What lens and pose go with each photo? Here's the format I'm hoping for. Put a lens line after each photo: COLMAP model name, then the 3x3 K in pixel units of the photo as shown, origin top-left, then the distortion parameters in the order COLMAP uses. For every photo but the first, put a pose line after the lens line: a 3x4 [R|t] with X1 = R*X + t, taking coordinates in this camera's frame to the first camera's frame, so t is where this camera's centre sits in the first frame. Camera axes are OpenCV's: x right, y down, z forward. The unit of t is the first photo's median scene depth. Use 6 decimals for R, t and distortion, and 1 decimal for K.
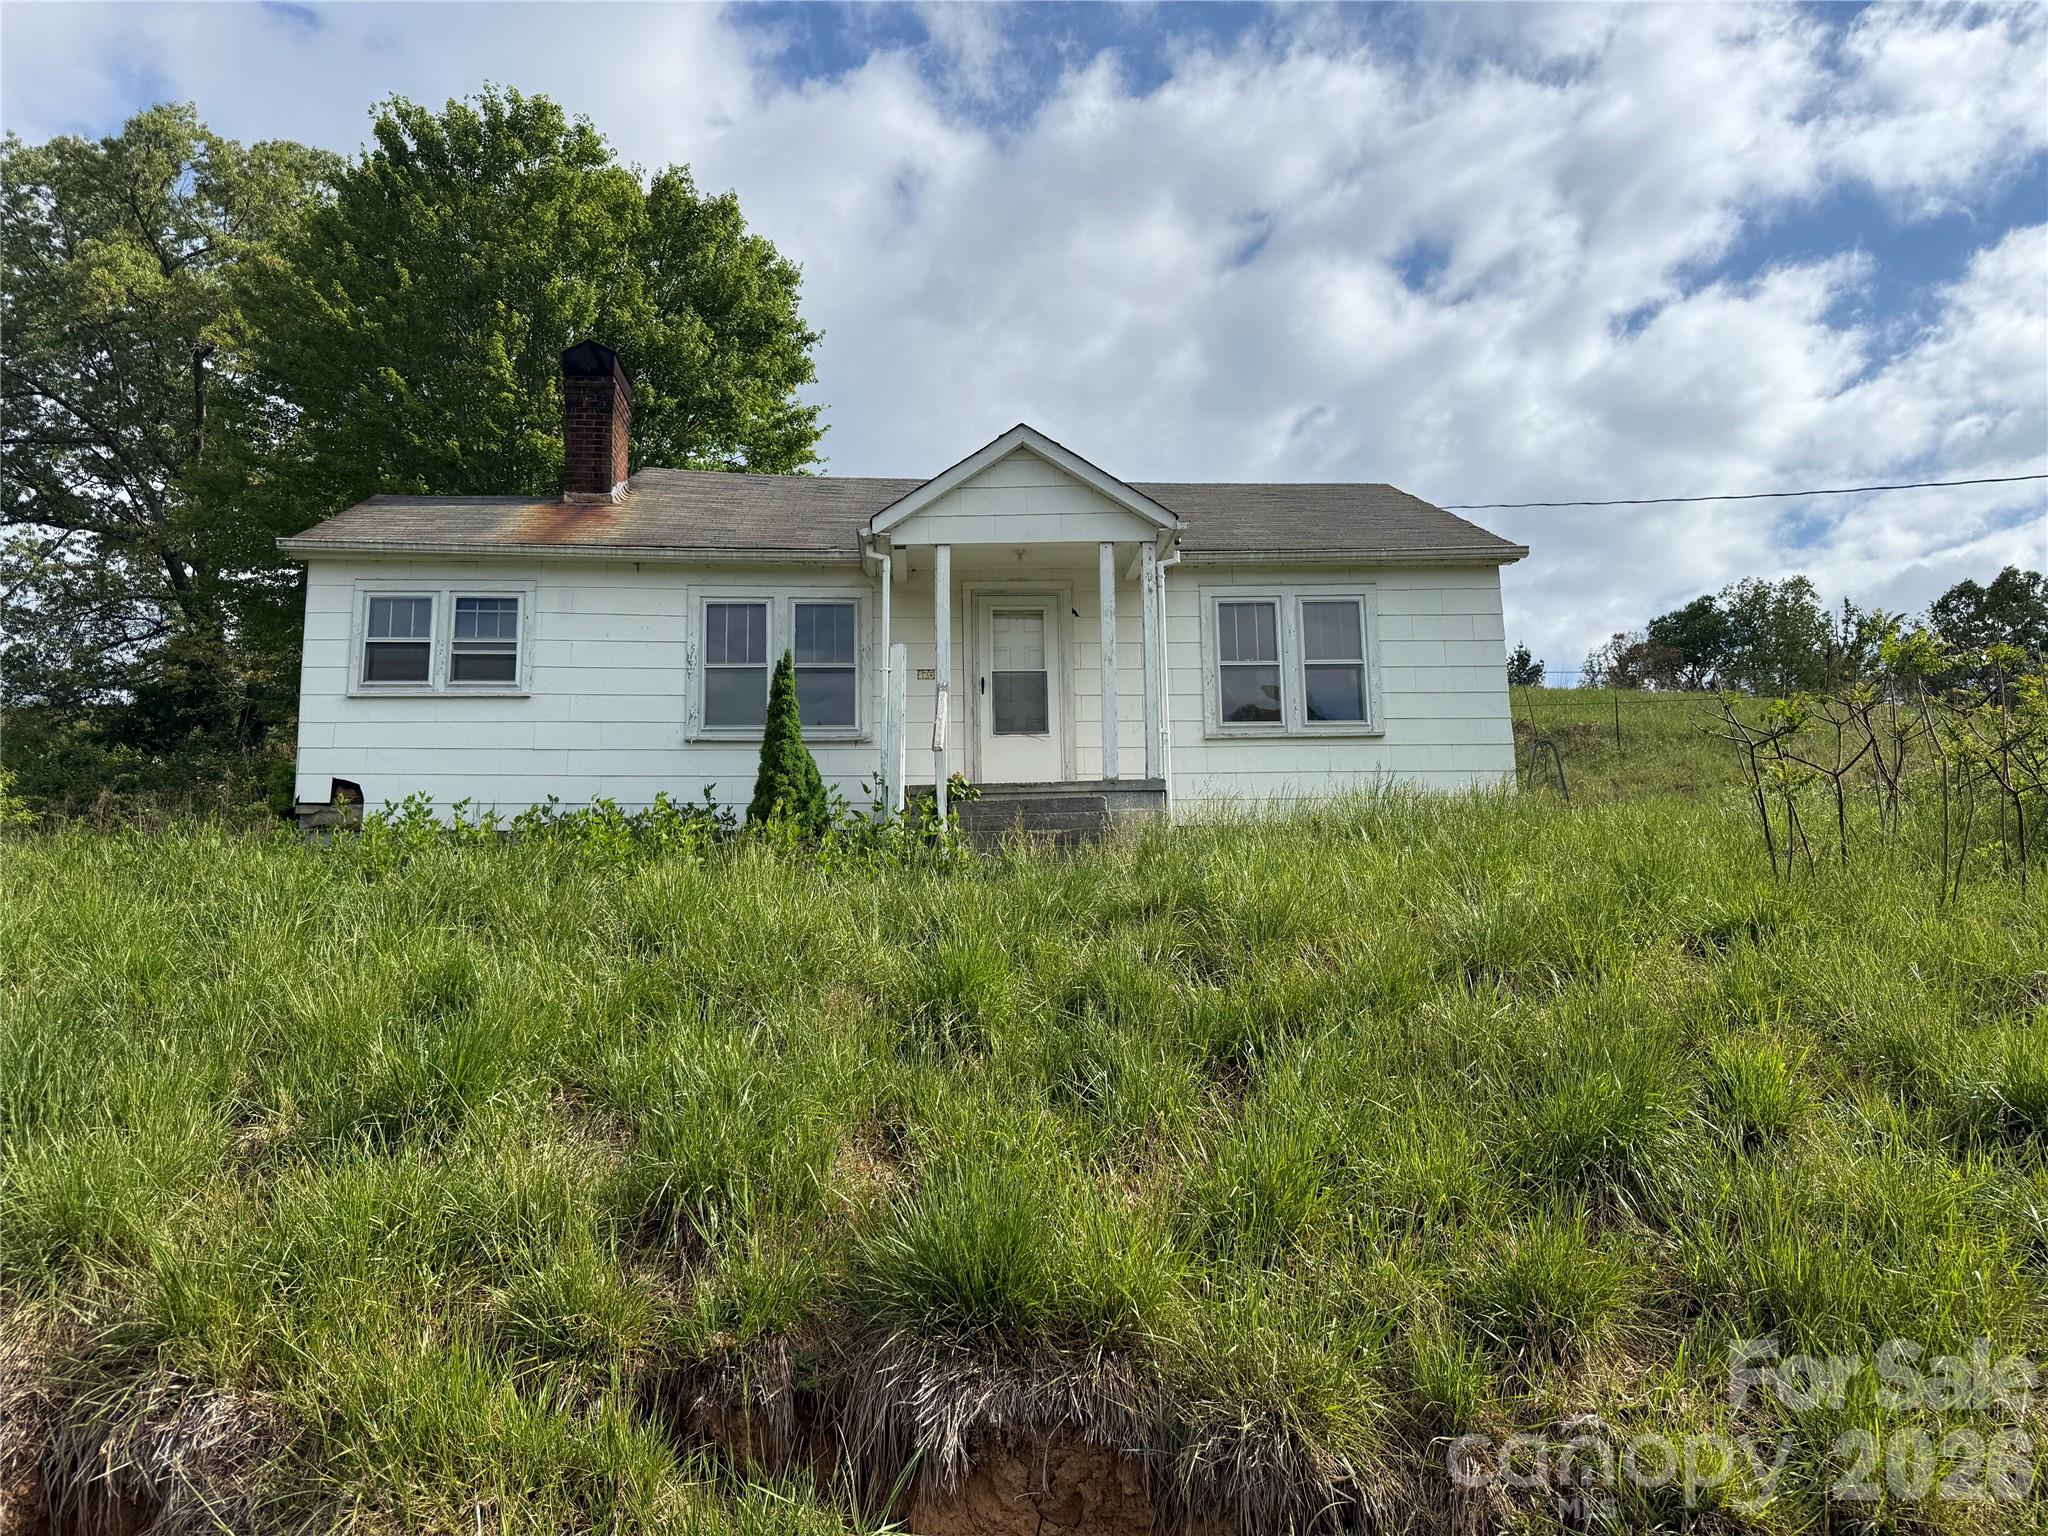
lens RADIAL K [[1406.7, 0, 1024.7], [0, 1406.7, 767.7], [0, 0, 1]] dist [0.073271, -0.196852]
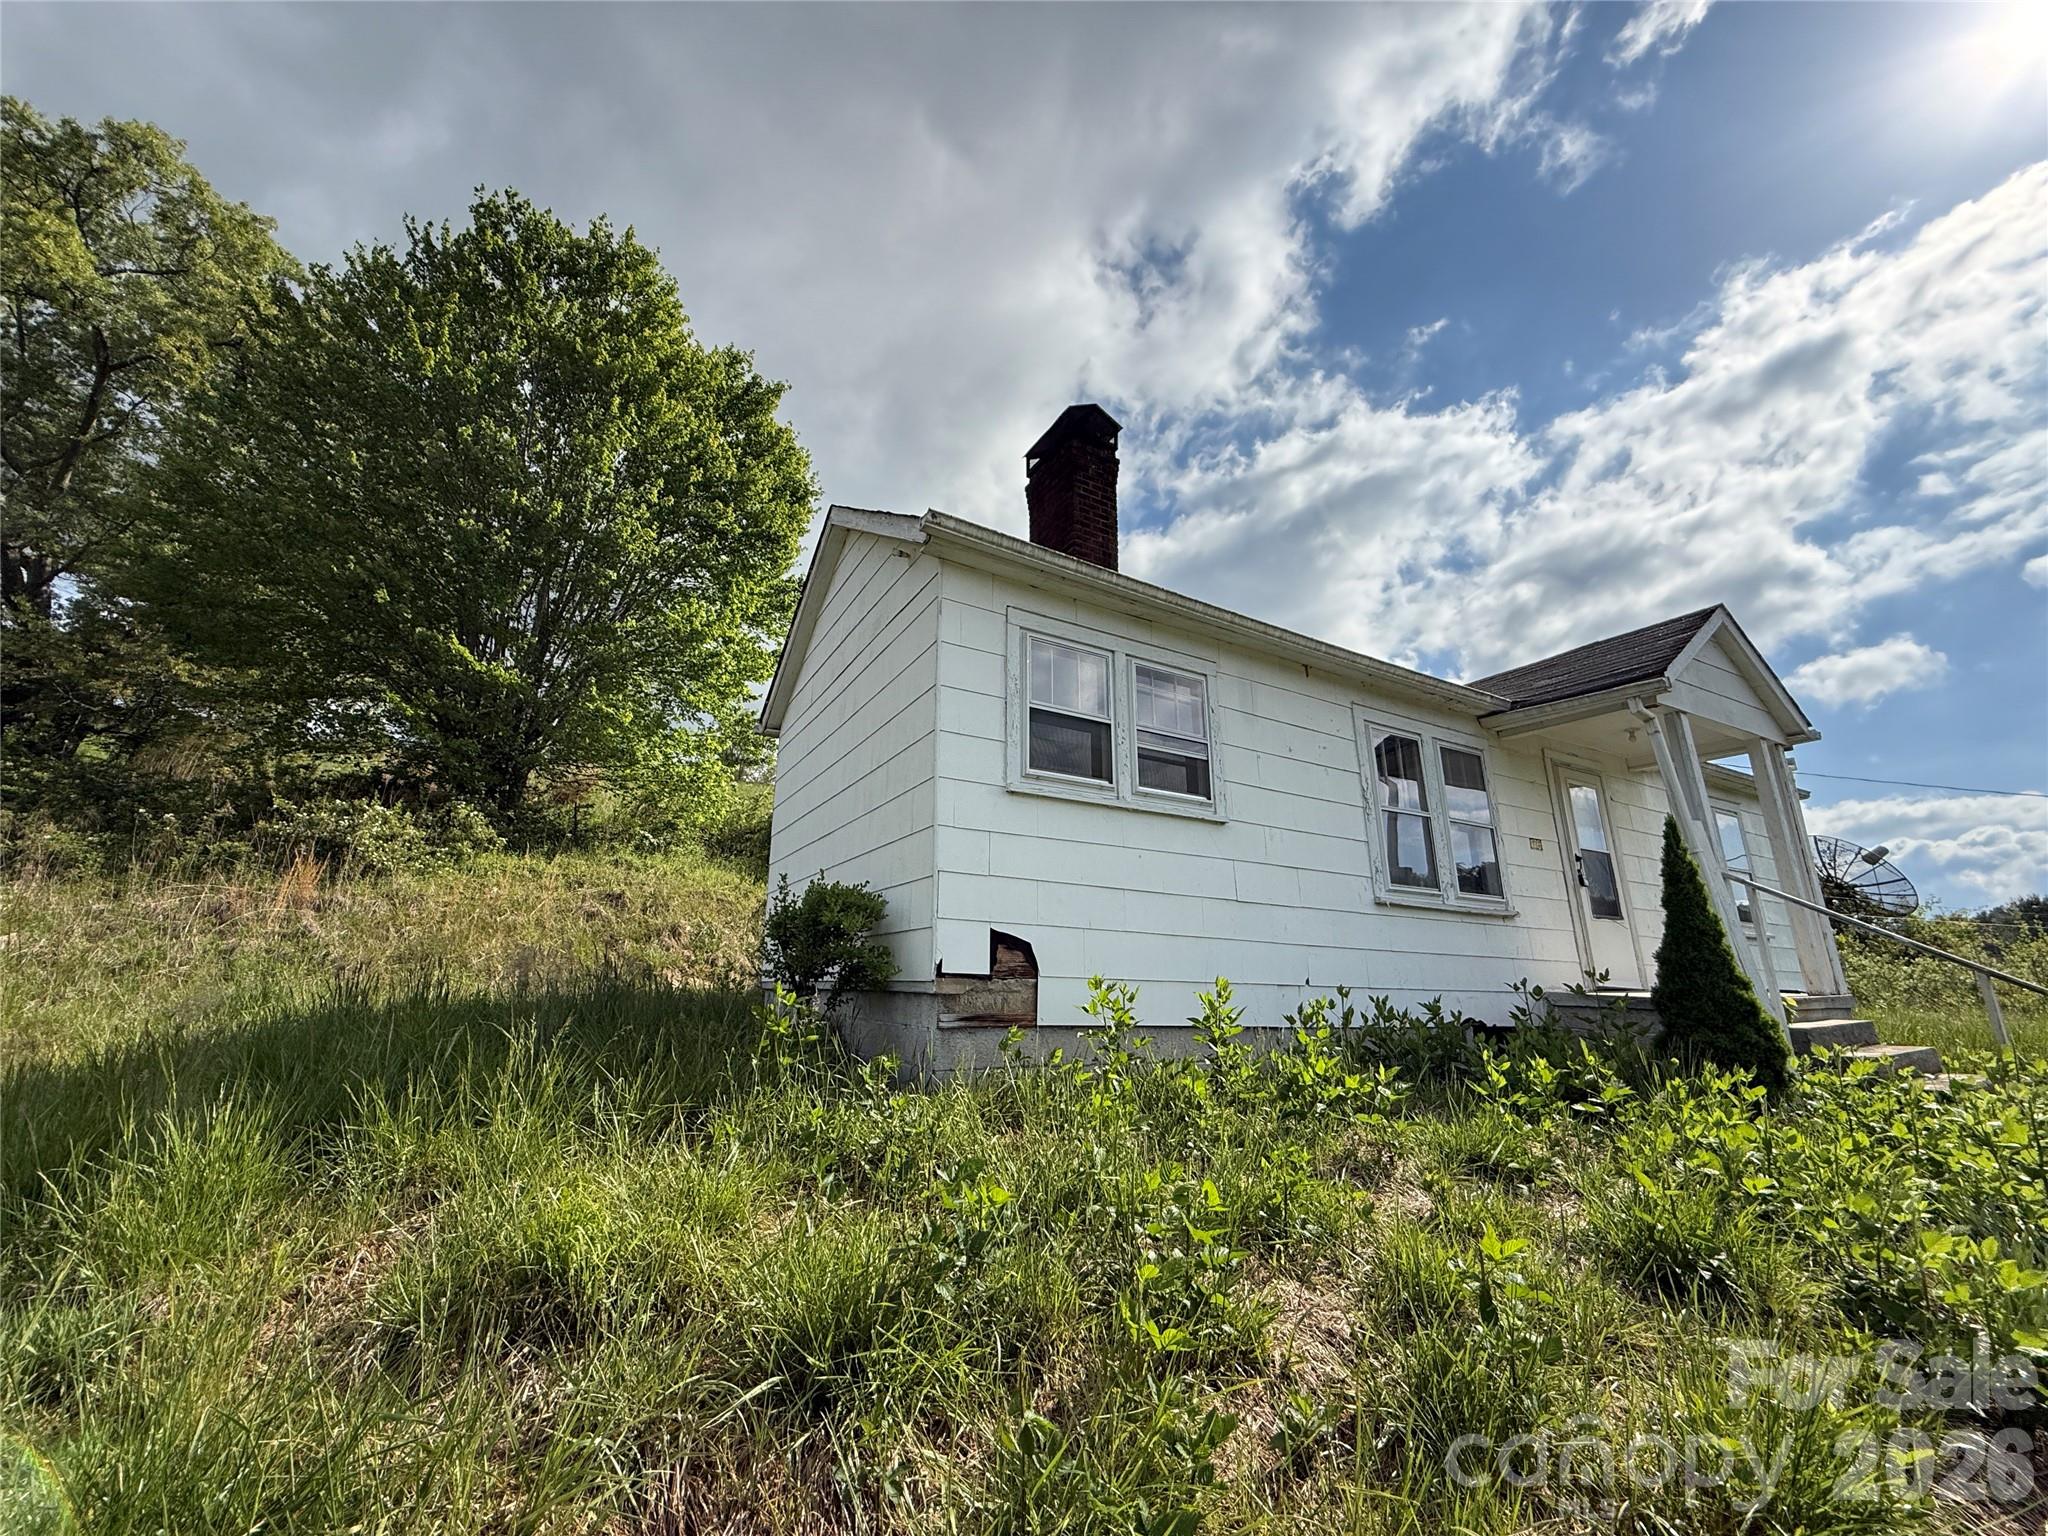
lens RADIAL K [[834.8, 0, 1017.3], [0, 834.8, 764.9], [0, 0, 1]] dist [0.024136, 0.000086]
pose [[0.896117, 0.140318, 0.421053, -0.615494], [-0.084453, 0.985283, -0.148609, -0.008569], [-0.435709, 0.097612, 0.894779, 0.671108]]
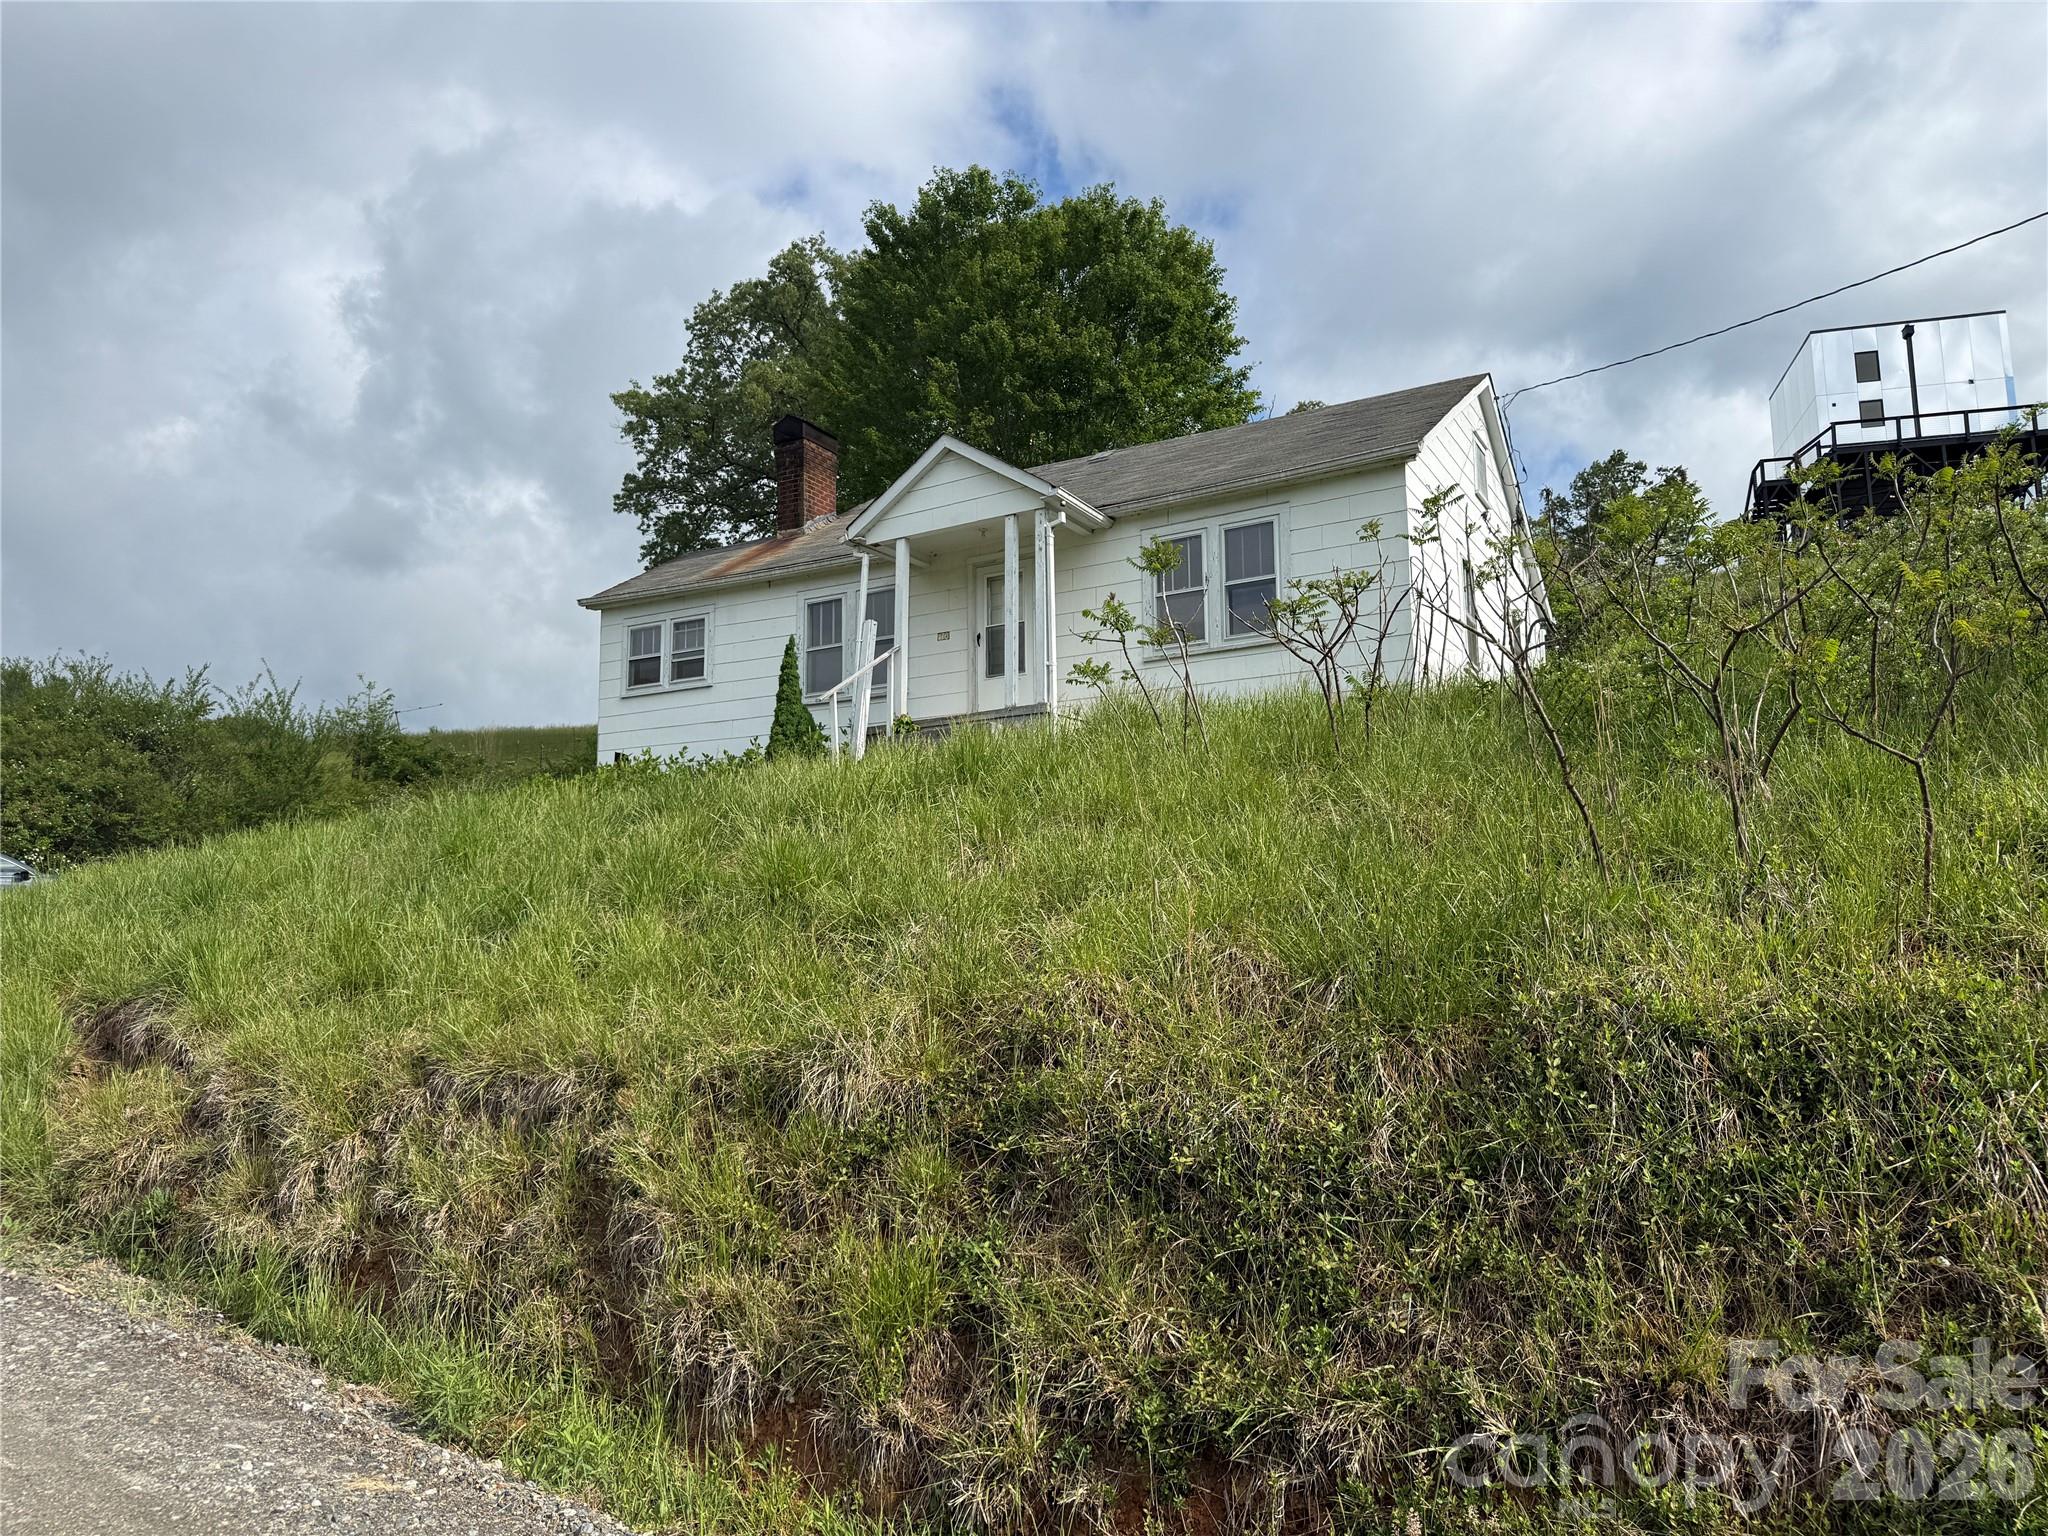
lens RADIAL K [[1406.7, 0, 1024.7], [0, 1406.7, 767.7], [0, 0, 1]] dist [0.073271, -0.196852]
pose [[0.833645, -0.068817, -0.547996, 0.695767], [0.091414, 0.995714, 0.014024, 0.042039], [0.544682, -0.061786, 0.836363, -0.035226]]
